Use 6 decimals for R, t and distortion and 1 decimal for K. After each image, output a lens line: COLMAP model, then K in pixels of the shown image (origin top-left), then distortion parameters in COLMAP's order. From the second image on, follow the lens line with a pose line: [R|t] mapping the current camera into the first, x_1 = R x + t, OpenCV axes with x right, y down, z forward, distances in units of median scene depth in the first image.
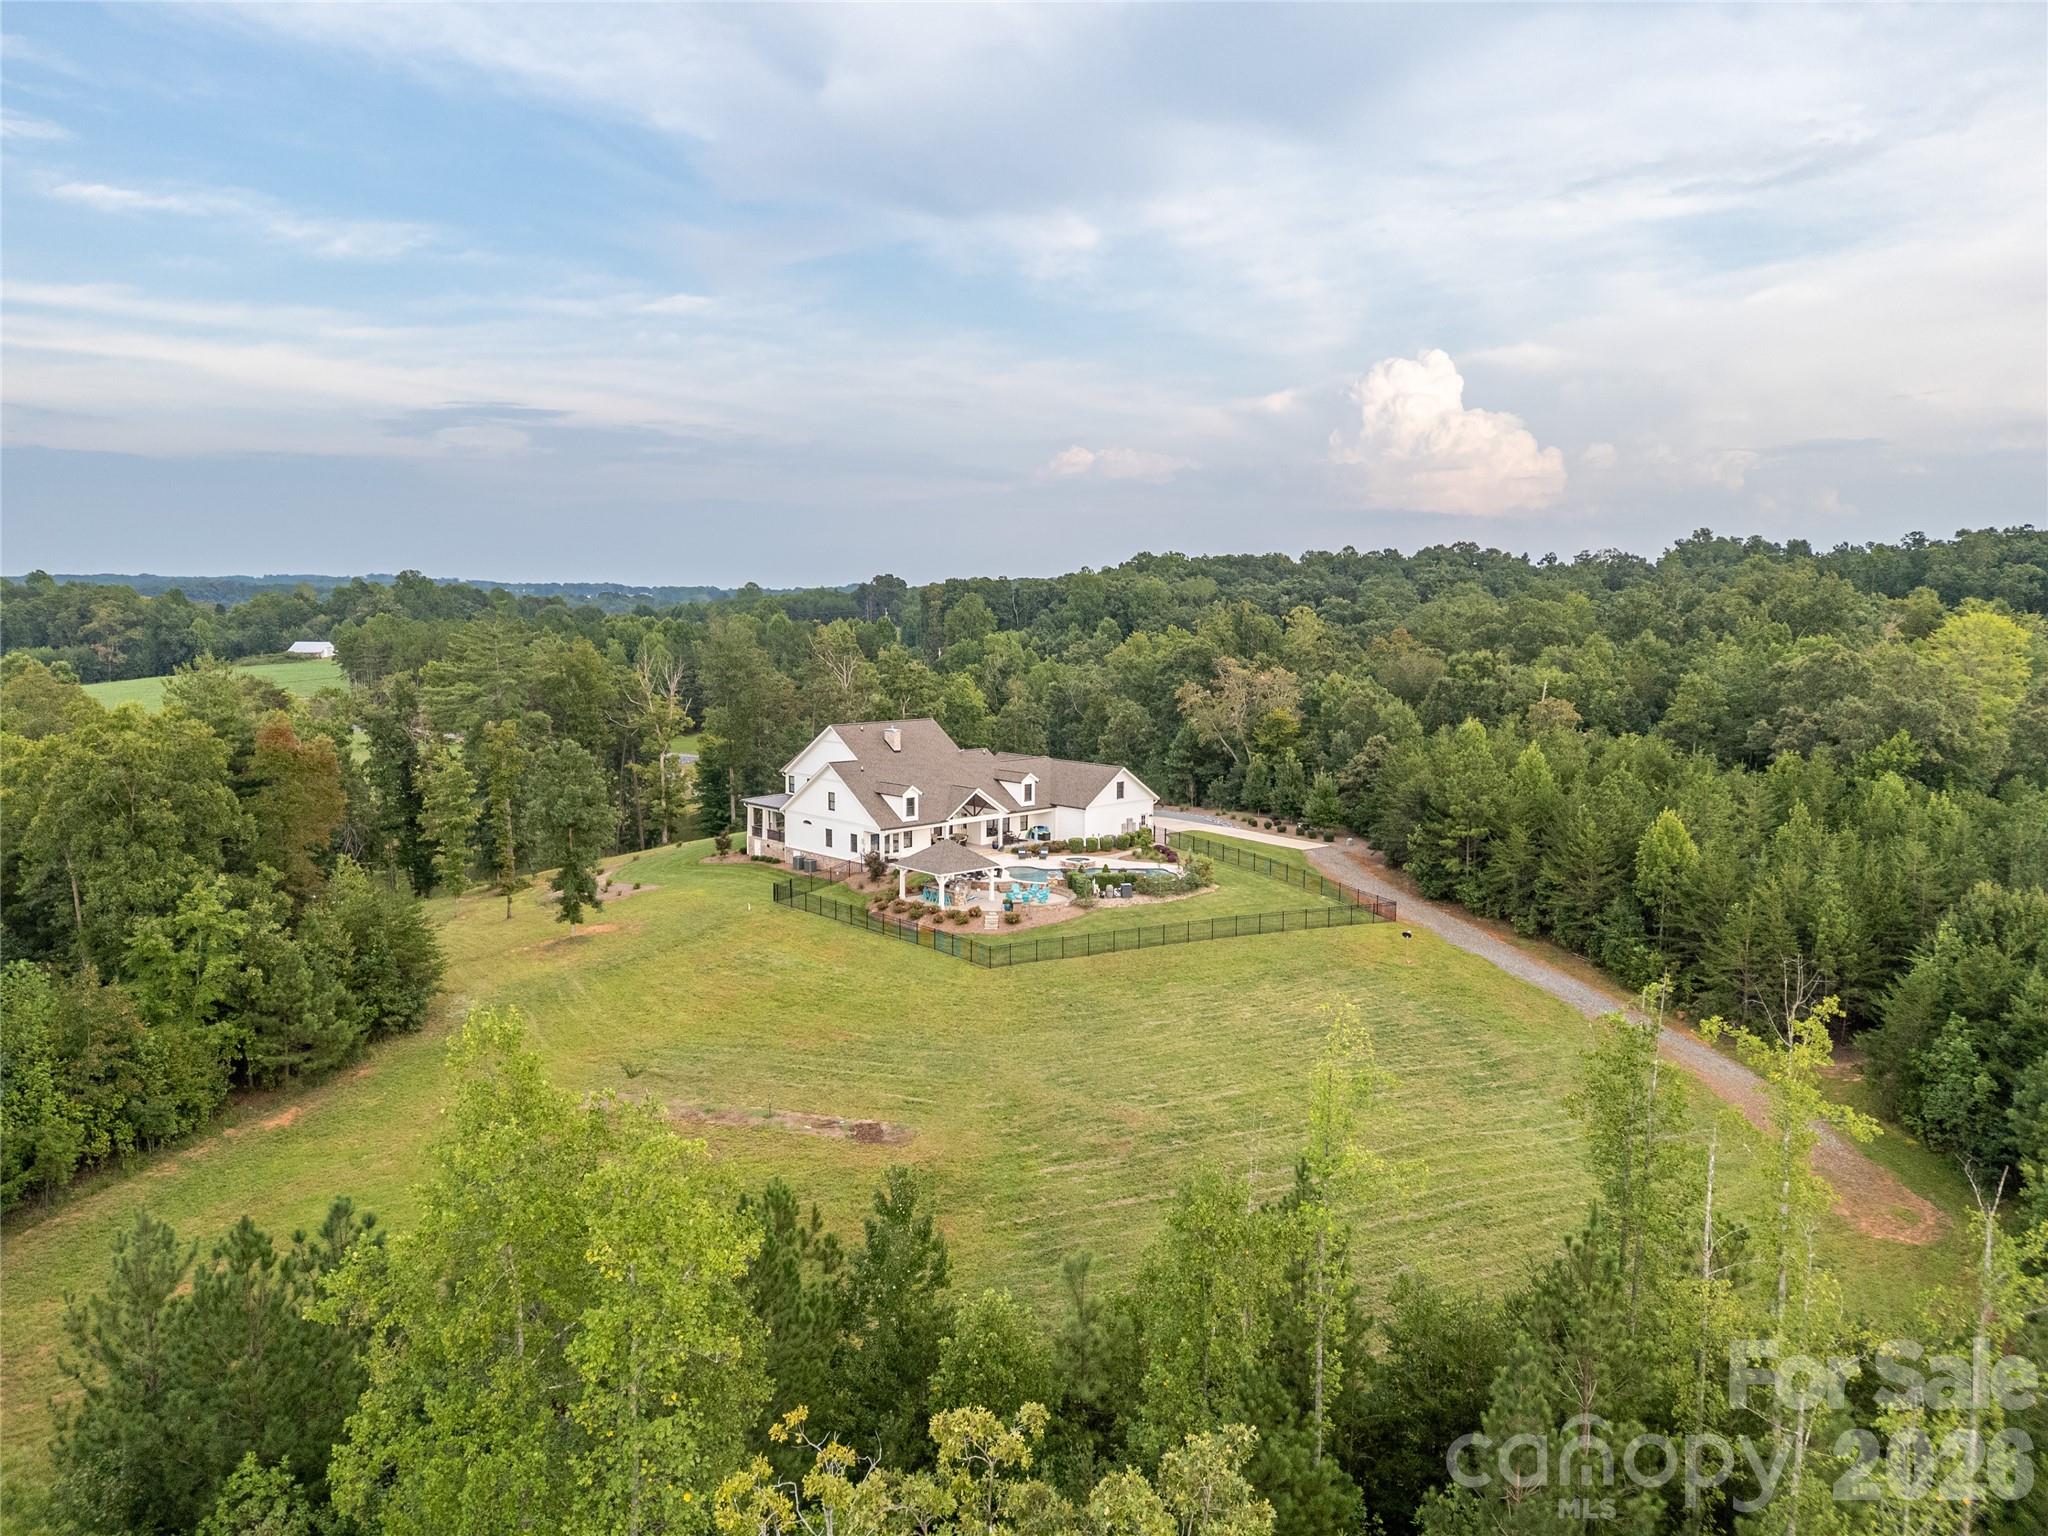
lens RADIAL K [[1484.9, 0, 1024.0], [0, 1484.9, 768.0], [0, 0, 1]] dist [0.090146, -0.102209]
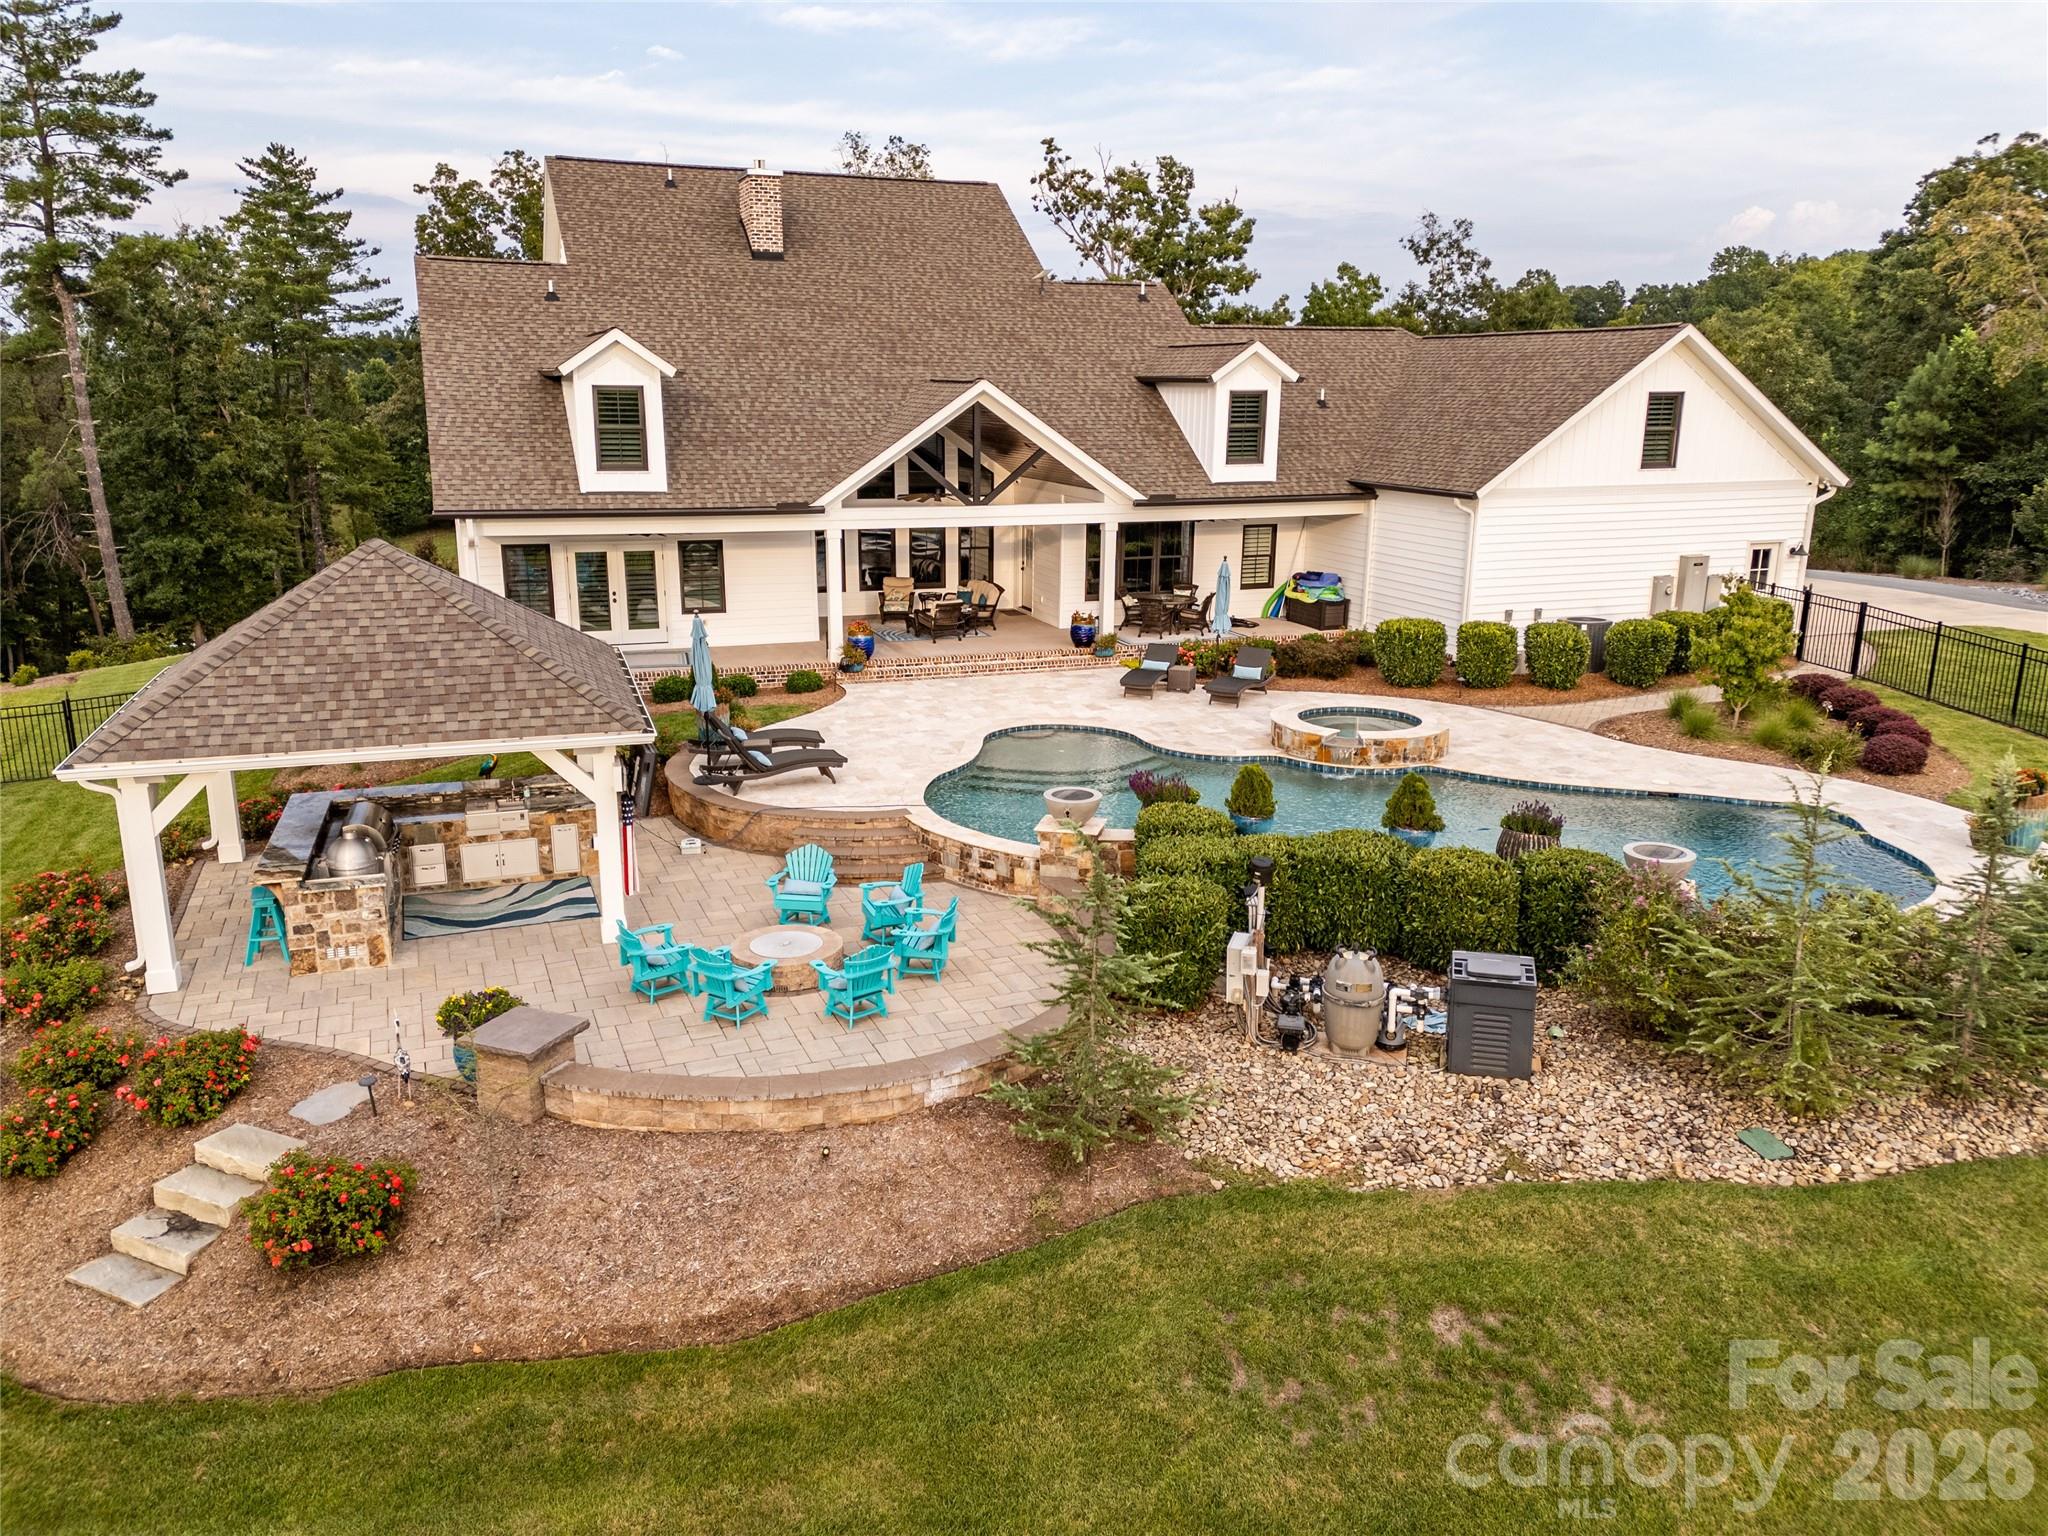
lens RADIAL K [[1484.9, 0, 1024.0], [0, 1484.9, 768.0], [0, 0, 1]] dist [0.090146, -0.102209]
pose [[0.921833, 0.098406, -0.374887, 0.066446], [-0.047974, 0.988764, 0.141580, 0.038612], [0.384606, -0.112528, 0.916196, 0.738203]]
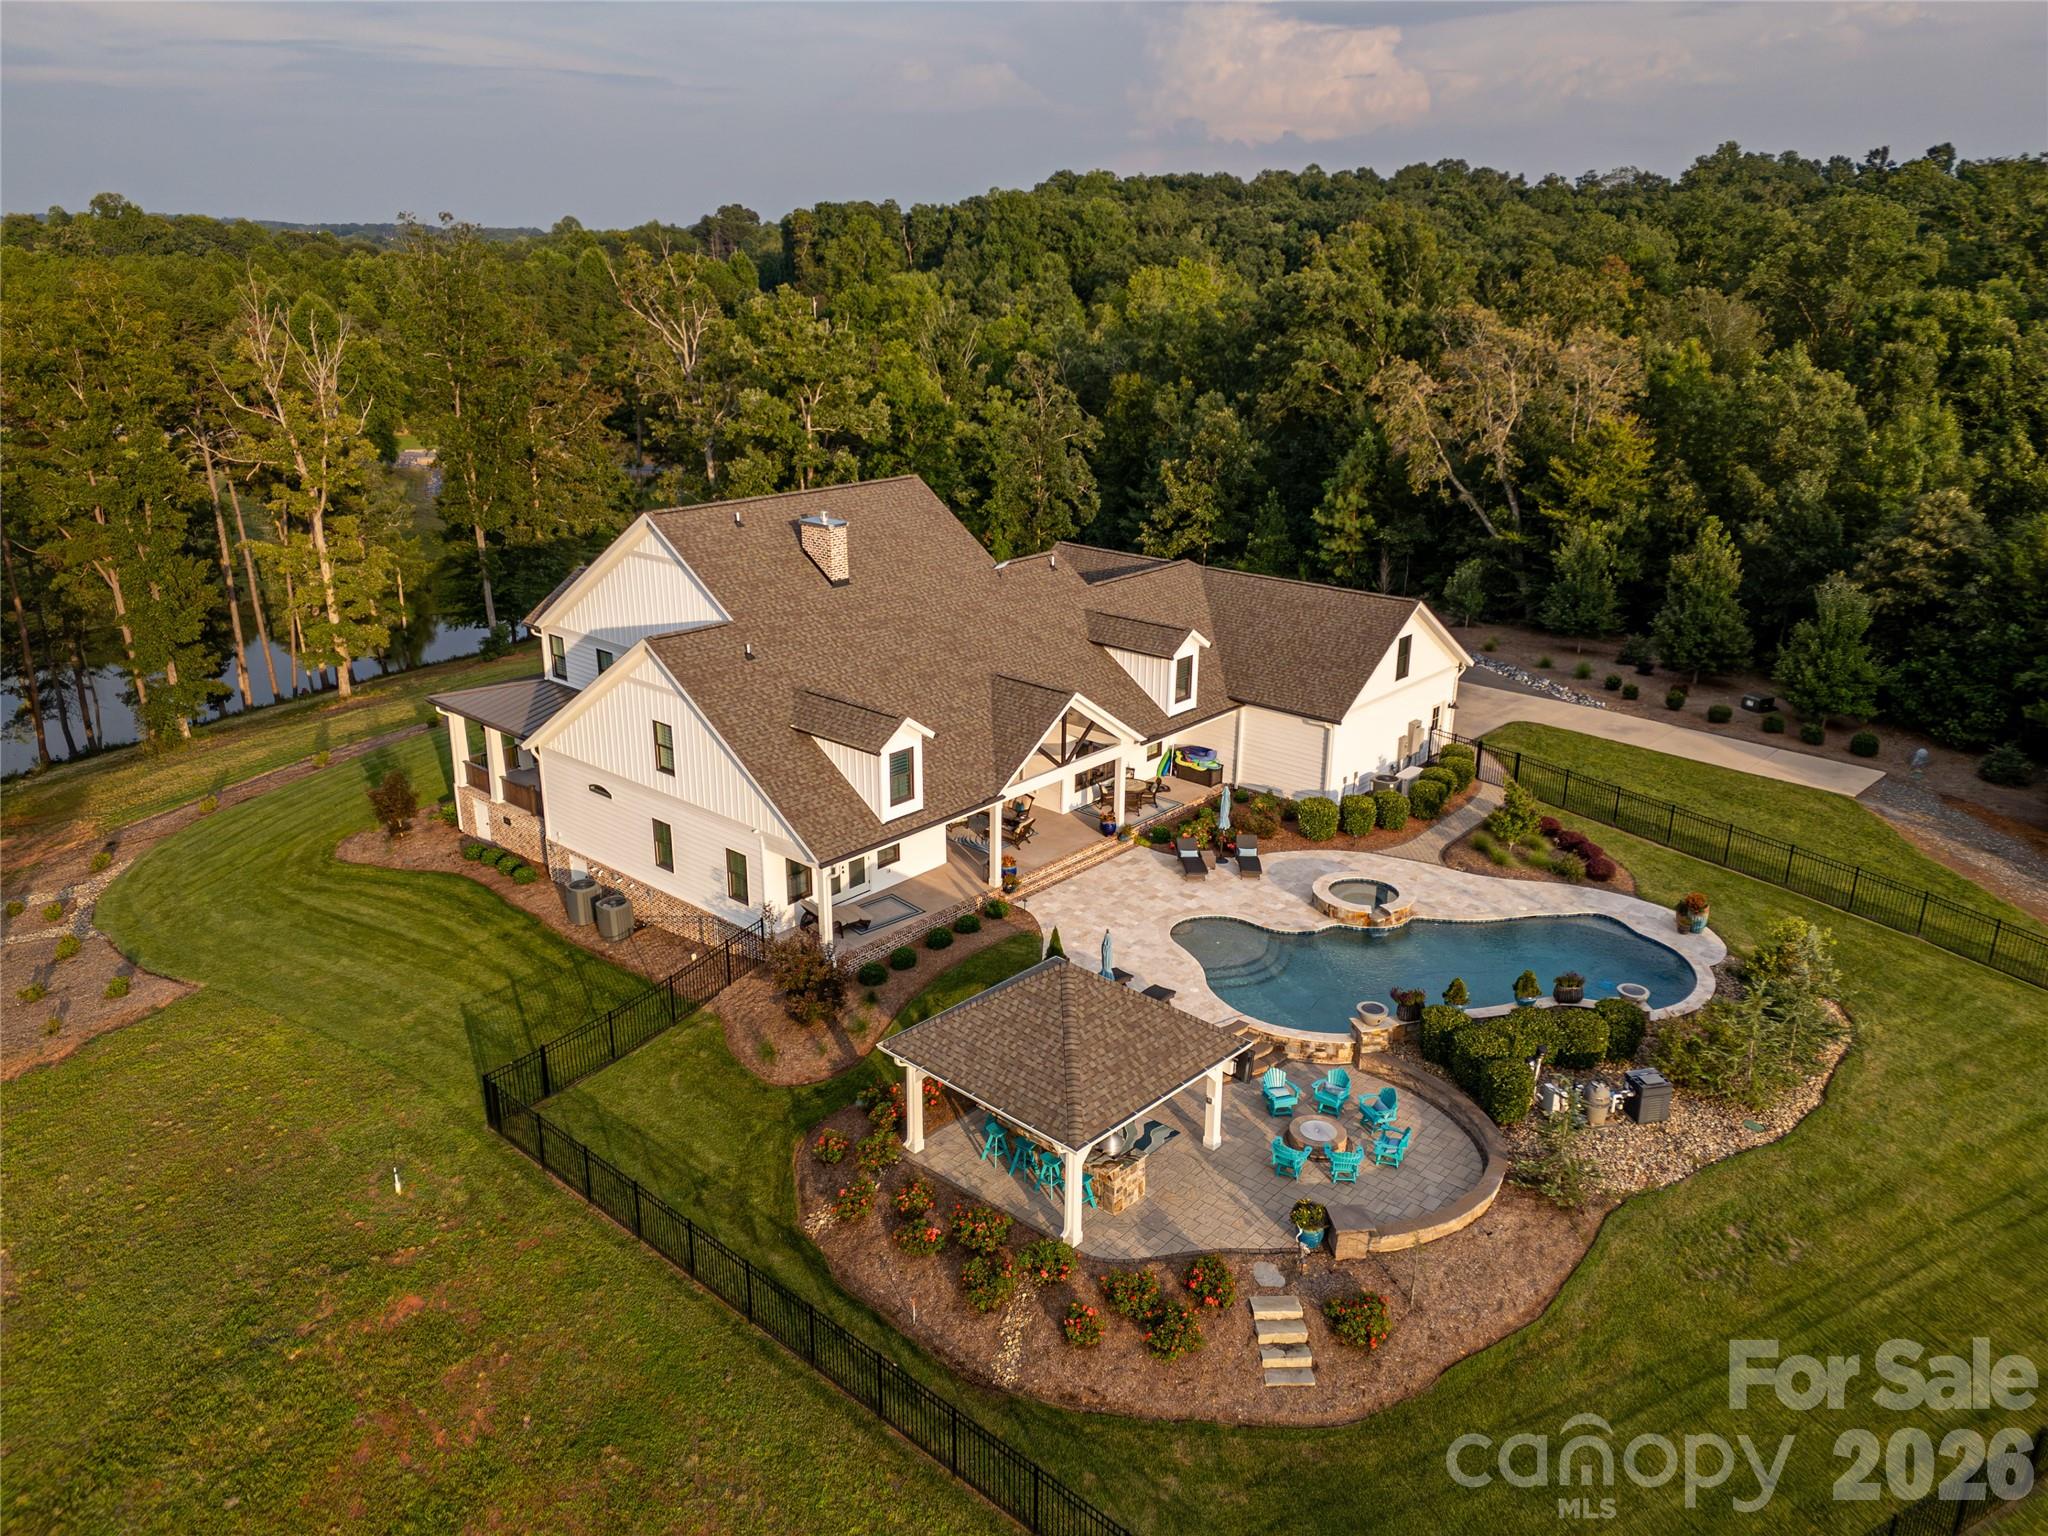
lens RADIAL K [[1484.9, 0, 1024.0], [0, 1484.9, 768.0], [0, 0, 1]] dist [0.090146, -0.102209]
pose [[0.995926, -0.030579, 0.084835, -0.070973], [0.011150, 0.975291, 0.220643, -0.045623], [-0.089485, -0.218798, 0.971658, 0.614623]]
